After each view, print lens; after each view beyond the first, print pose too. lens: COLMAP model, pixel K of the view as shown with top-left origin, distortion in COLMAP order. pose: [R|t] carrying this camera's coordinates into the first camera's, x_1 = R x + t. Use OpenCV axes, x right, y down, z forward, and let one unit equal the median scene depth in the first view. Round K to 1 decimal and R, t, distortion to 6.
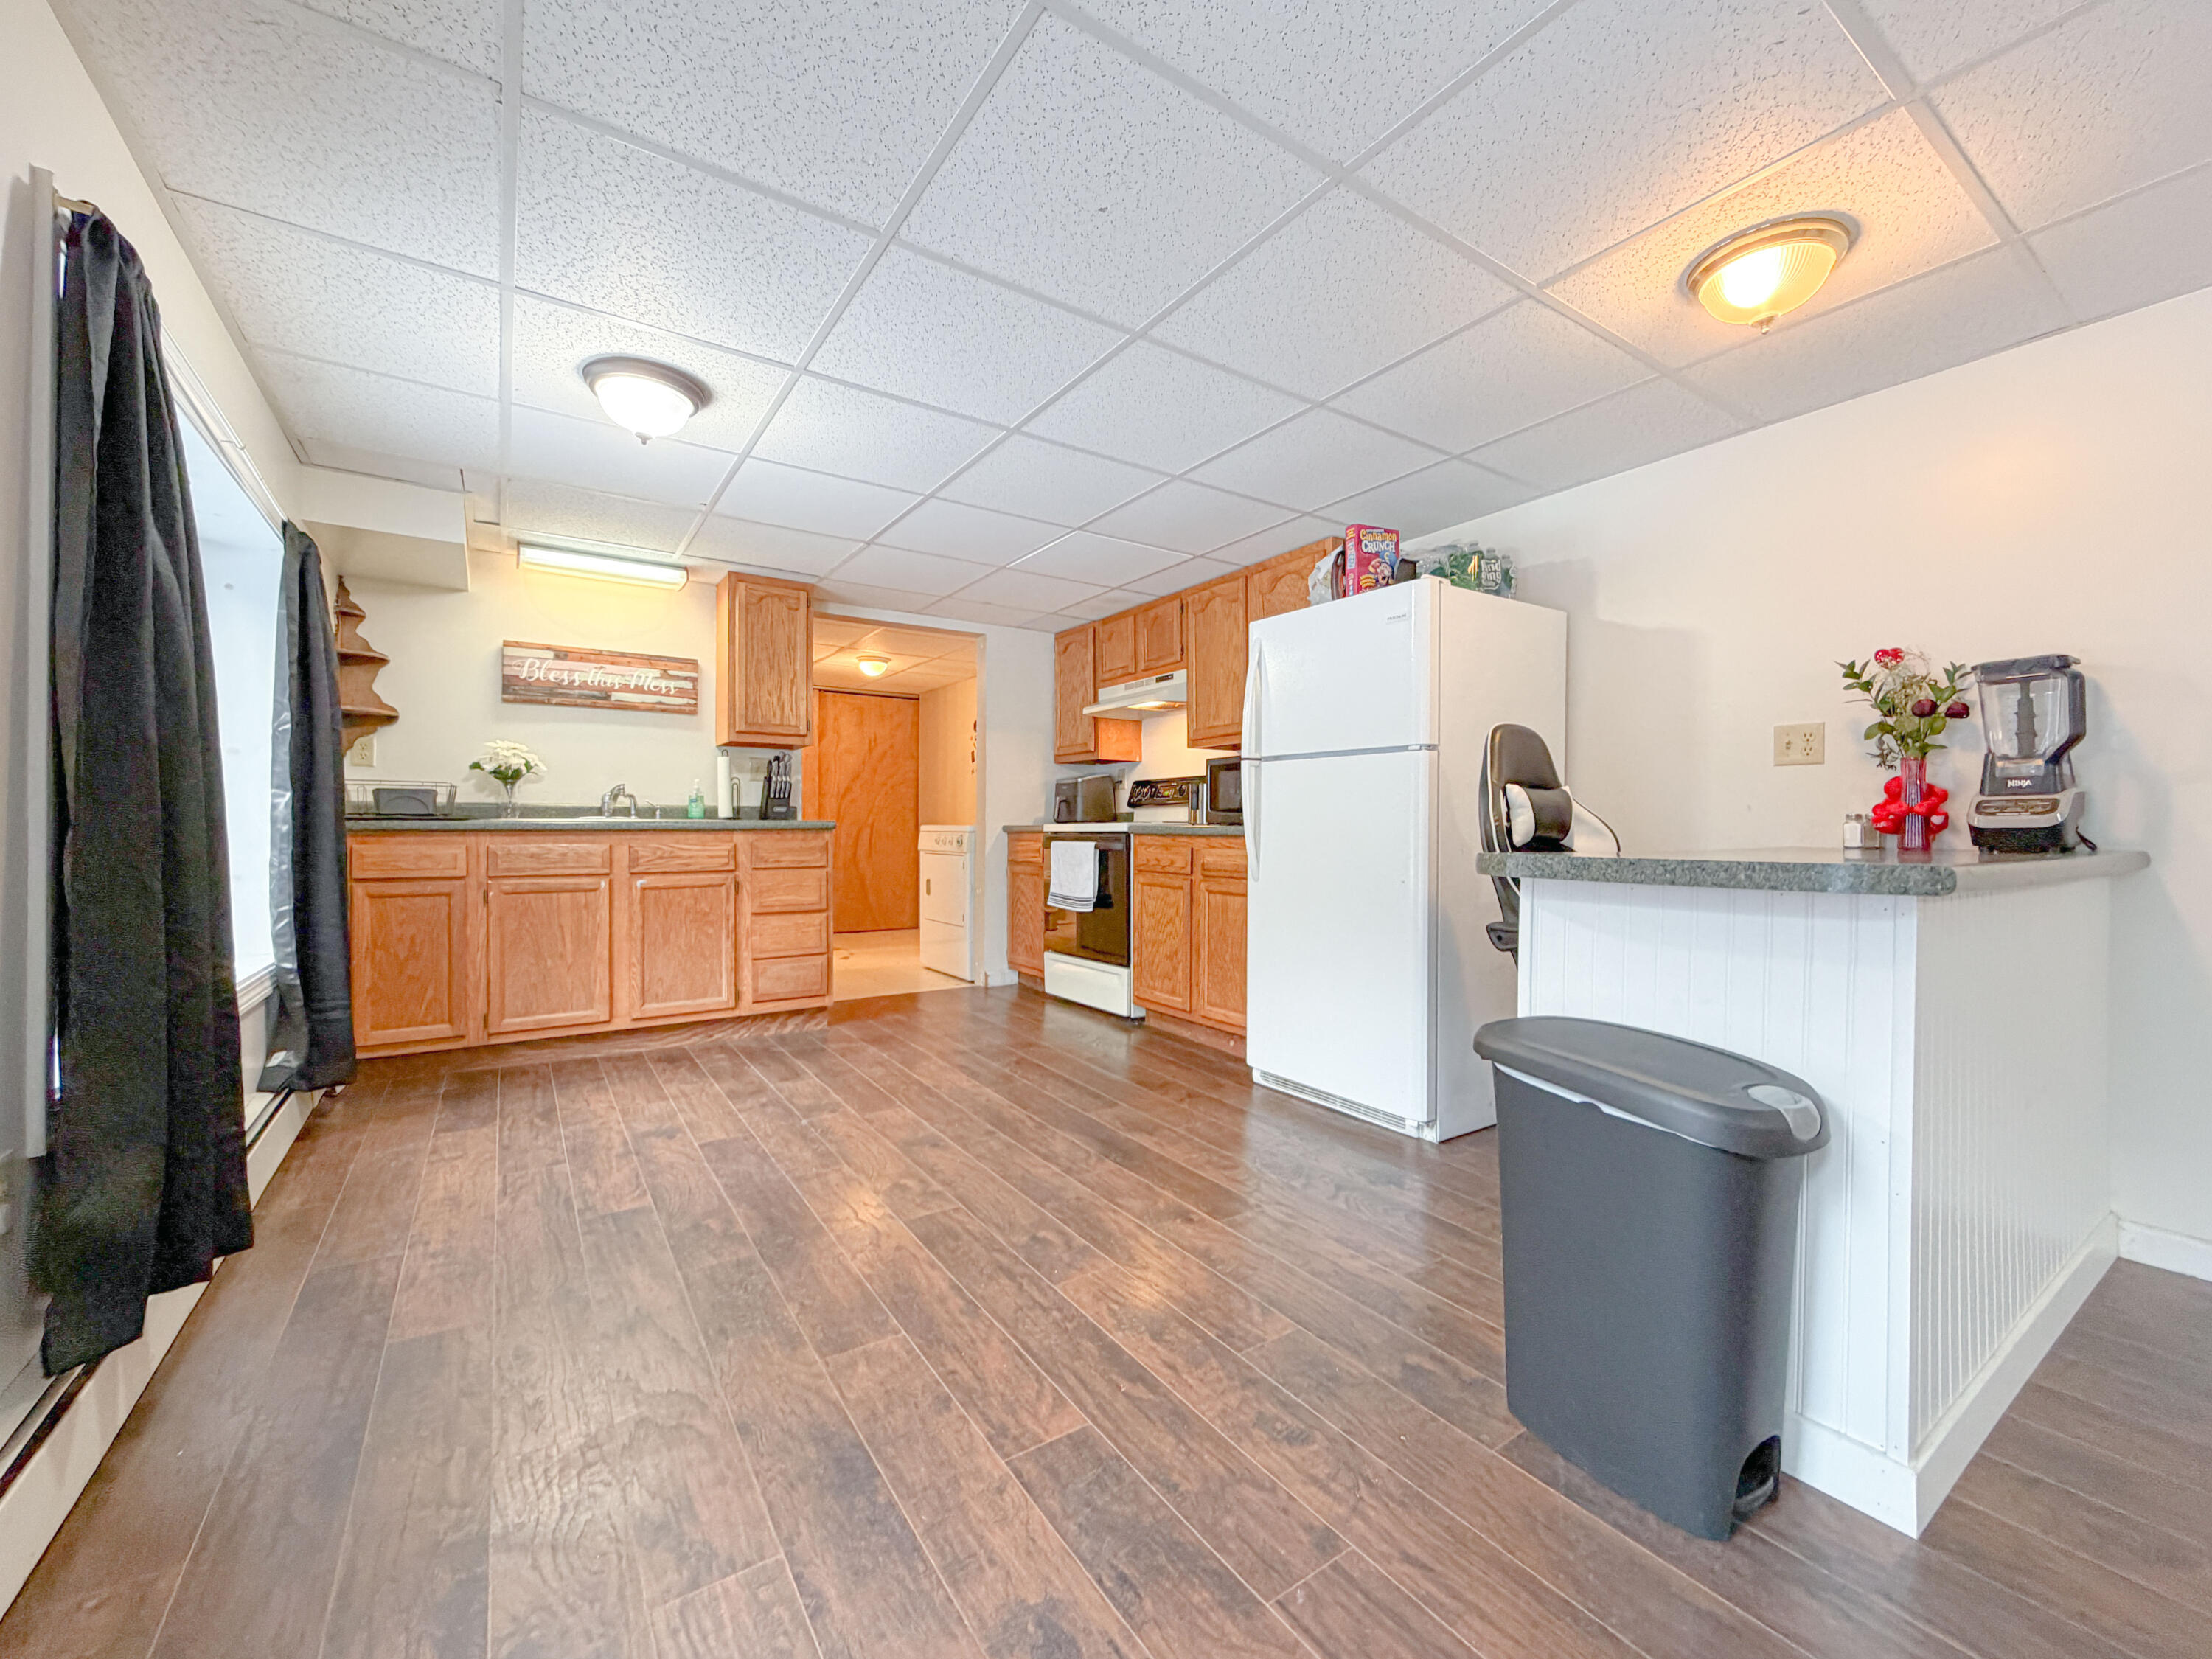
lens RADIAL K [[885.5, 0, 1100.2], [0, 885.5, 830.8], [0, 0, 1]] dist [-0.000463, 0.000102]
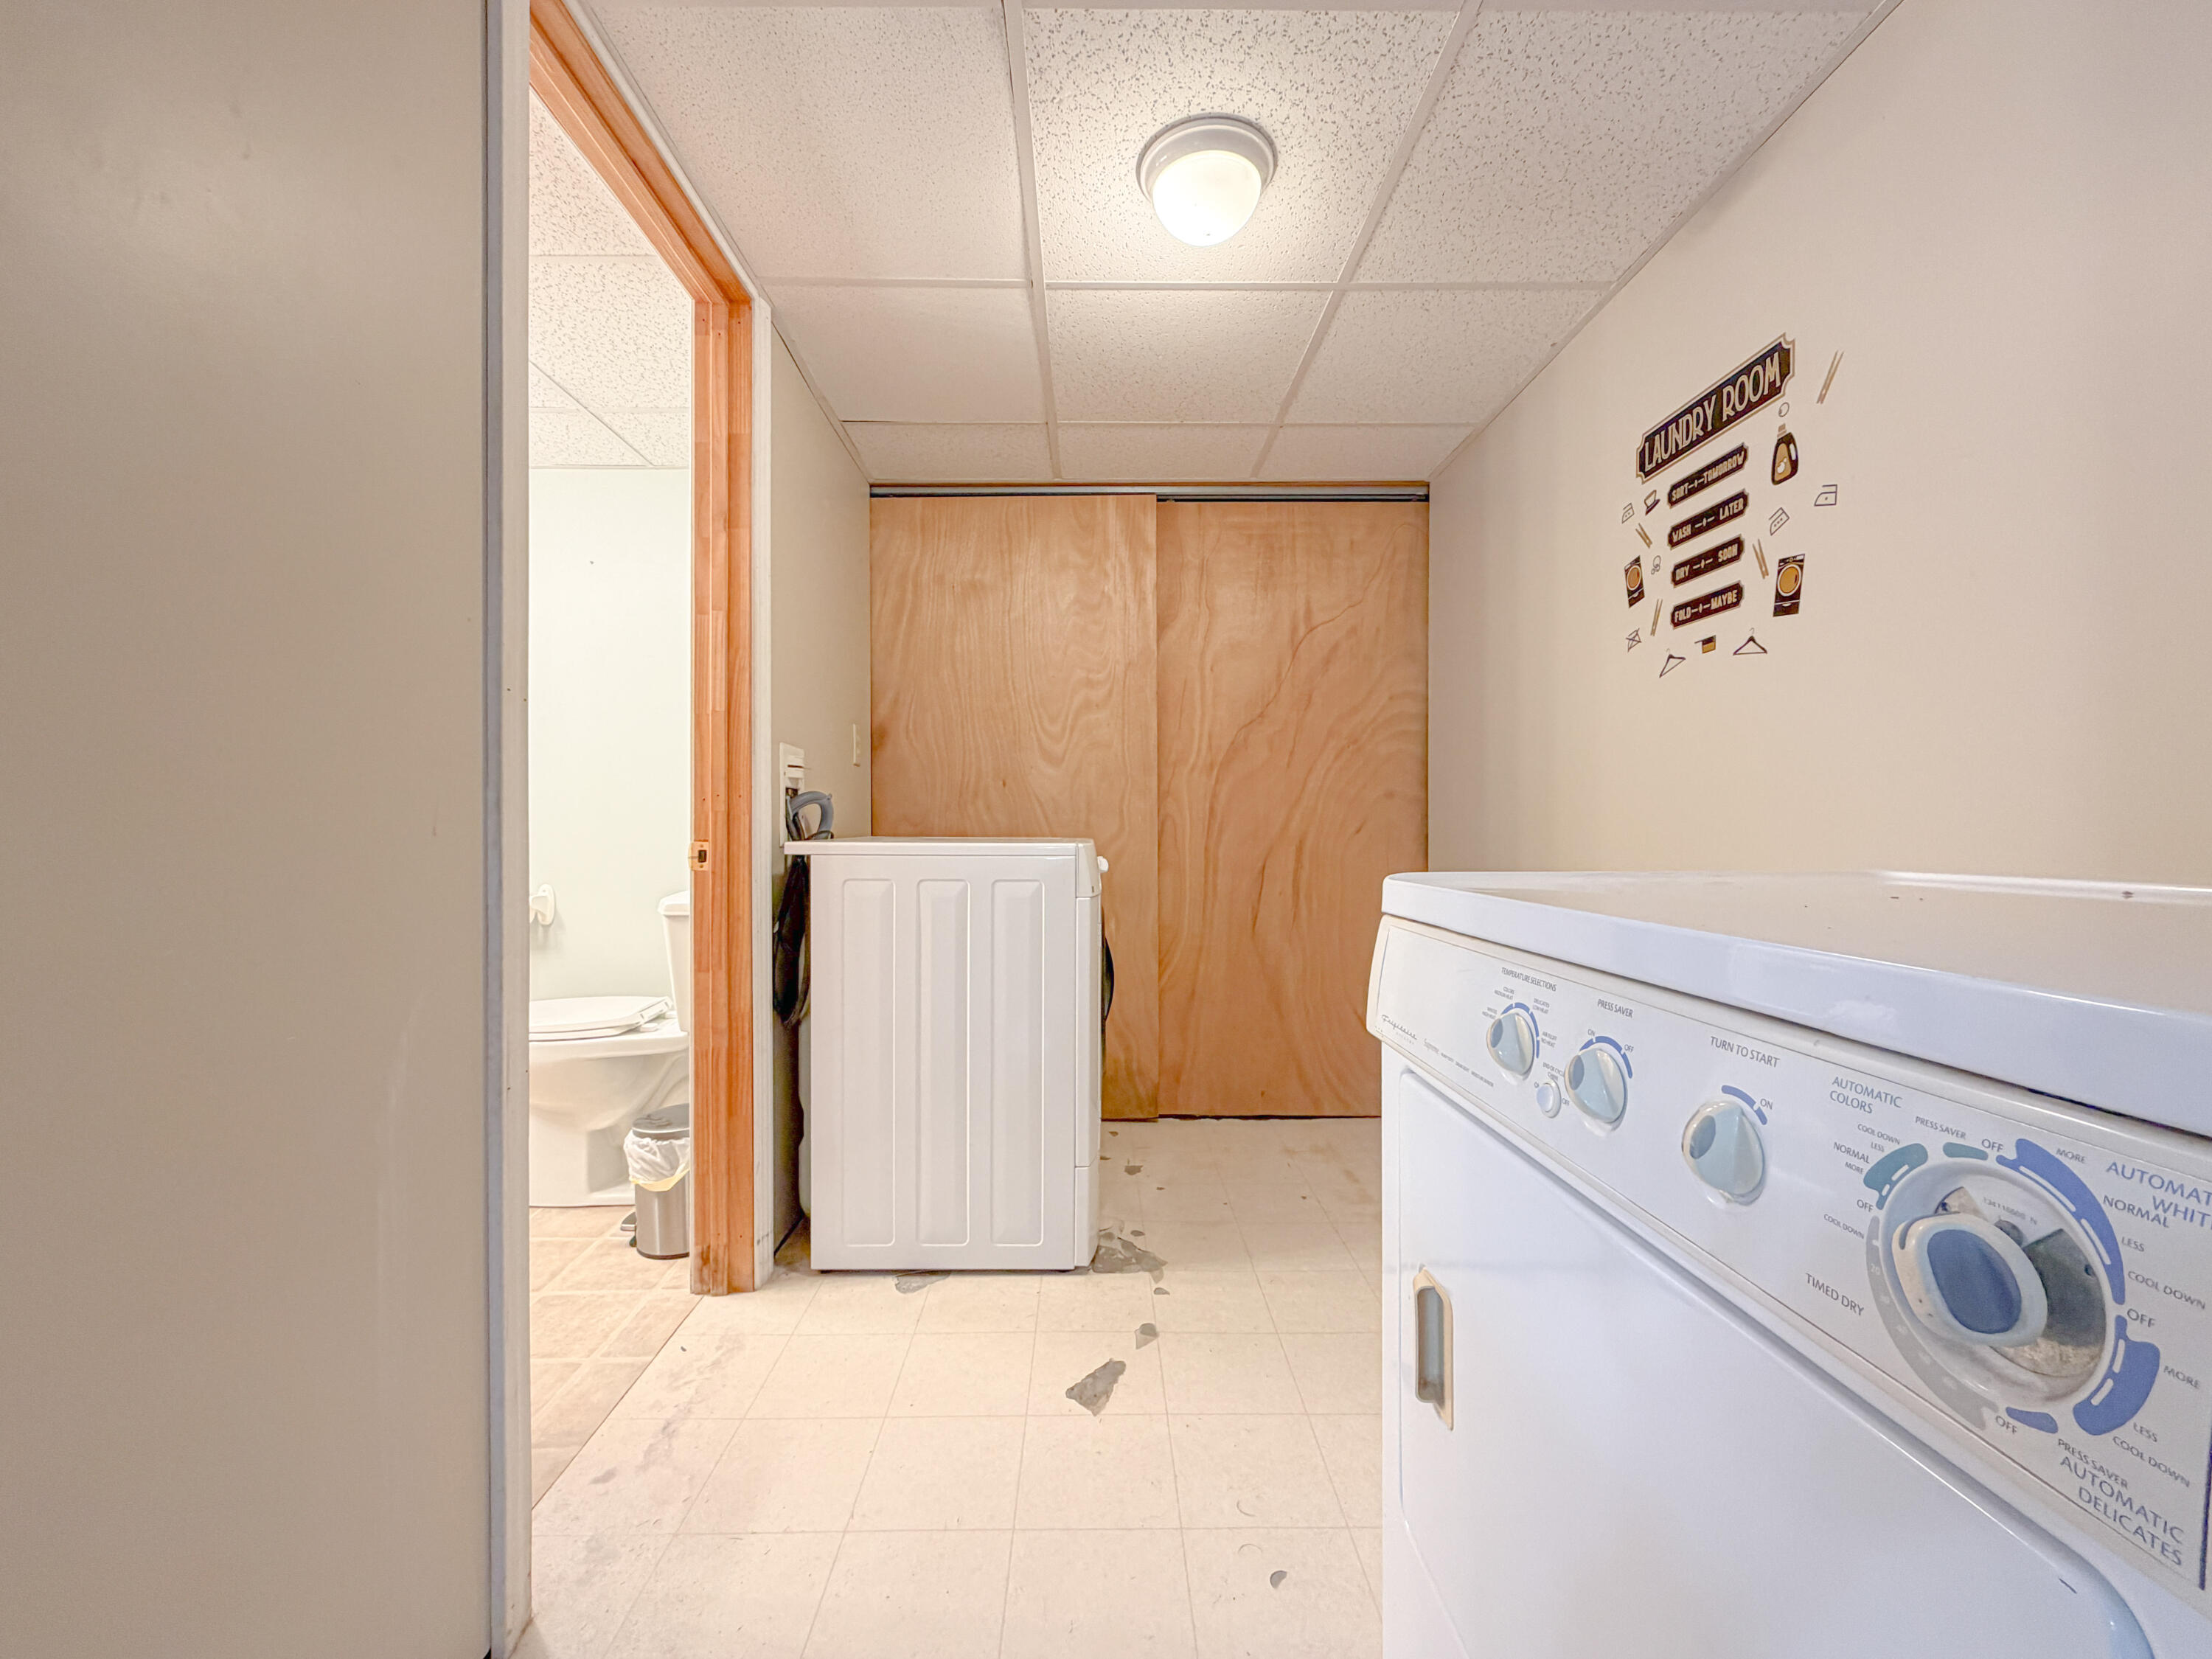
lens RADIAL K [[885.5, 0, 1100.2], [0, 885.5, 830.8], [0, 0, 1]] dist [-0.000463, 0.000102]
pose [[0.837695, 0.000198, -0.546139, -0.239461], [-0.002808, 0.999988, -0.003944, -0.018540], [0.546131, 0.004838, 0.837686, 1.265502]]
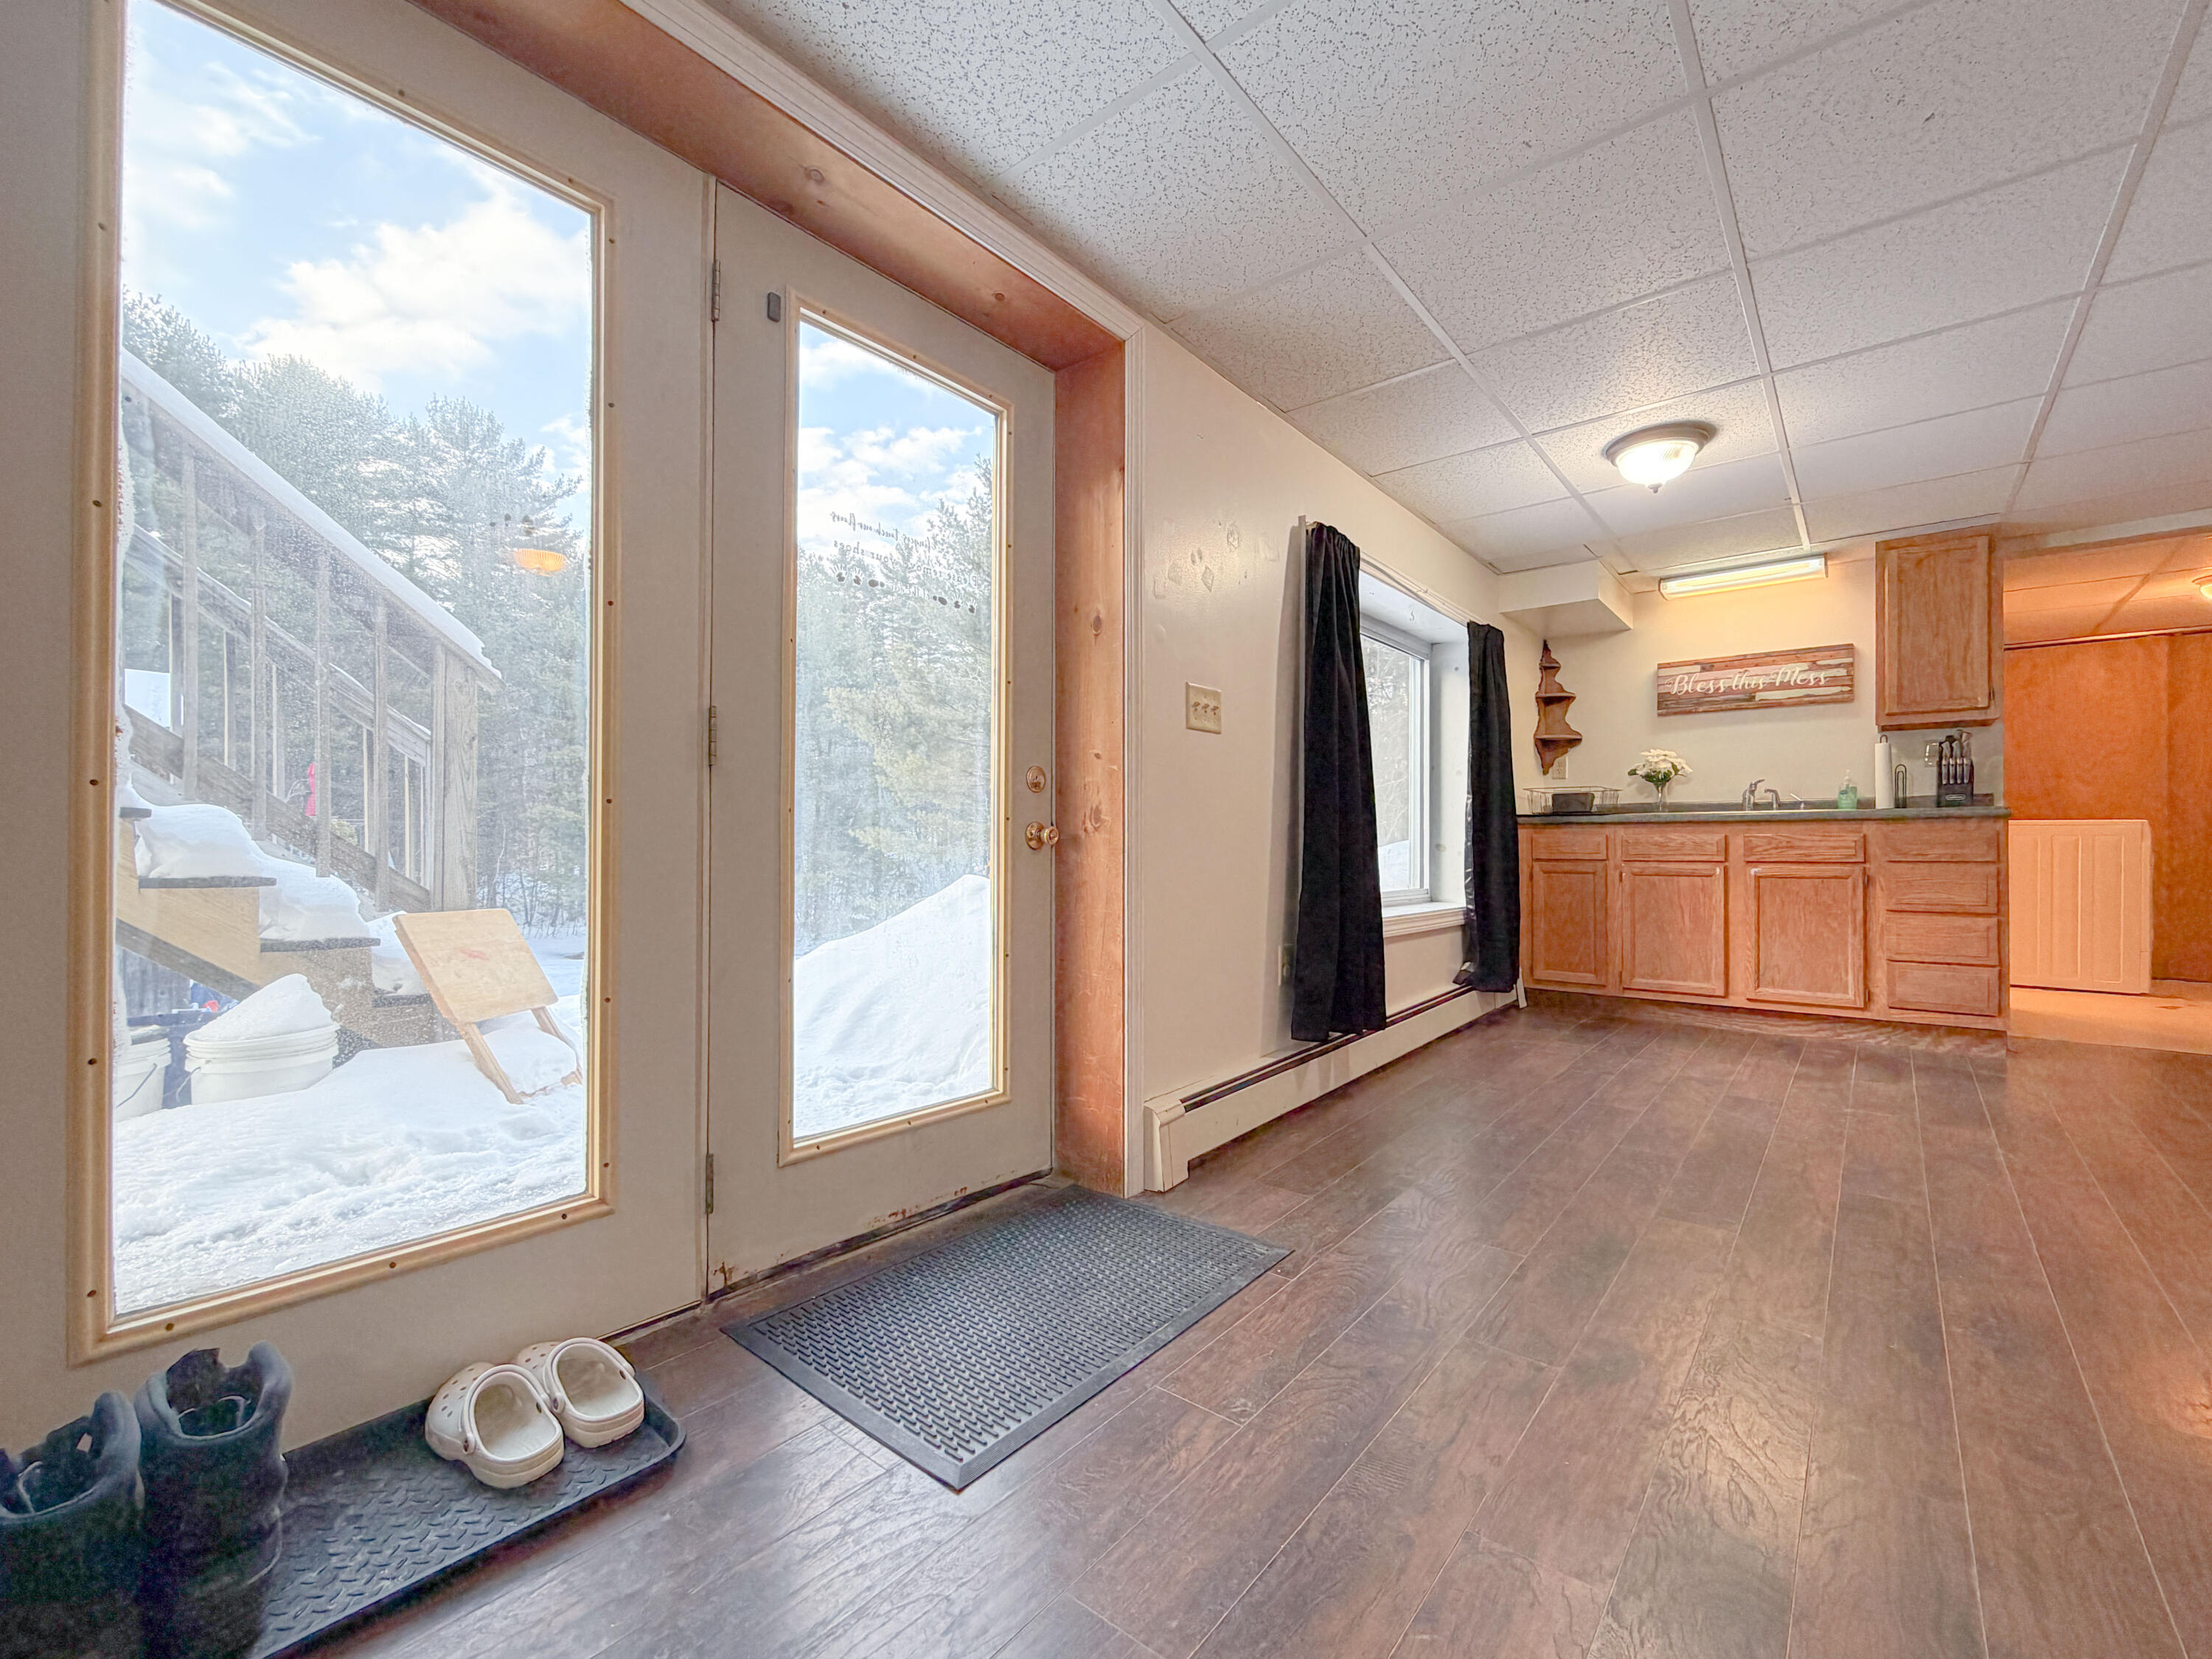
lens RADIAL K [[940.5, 0, 1114.3], [0, 940.5, 844.5], [0, 0, 1]] dist [-0.000414, 0.000040]
pose [[0.289397, -0.004159, -0.957200, 0.303718], [-0.005928, 0.999964, -0.006137, 0.035508], [0.957191, 0.007450, 0.289361, -0.049157]]
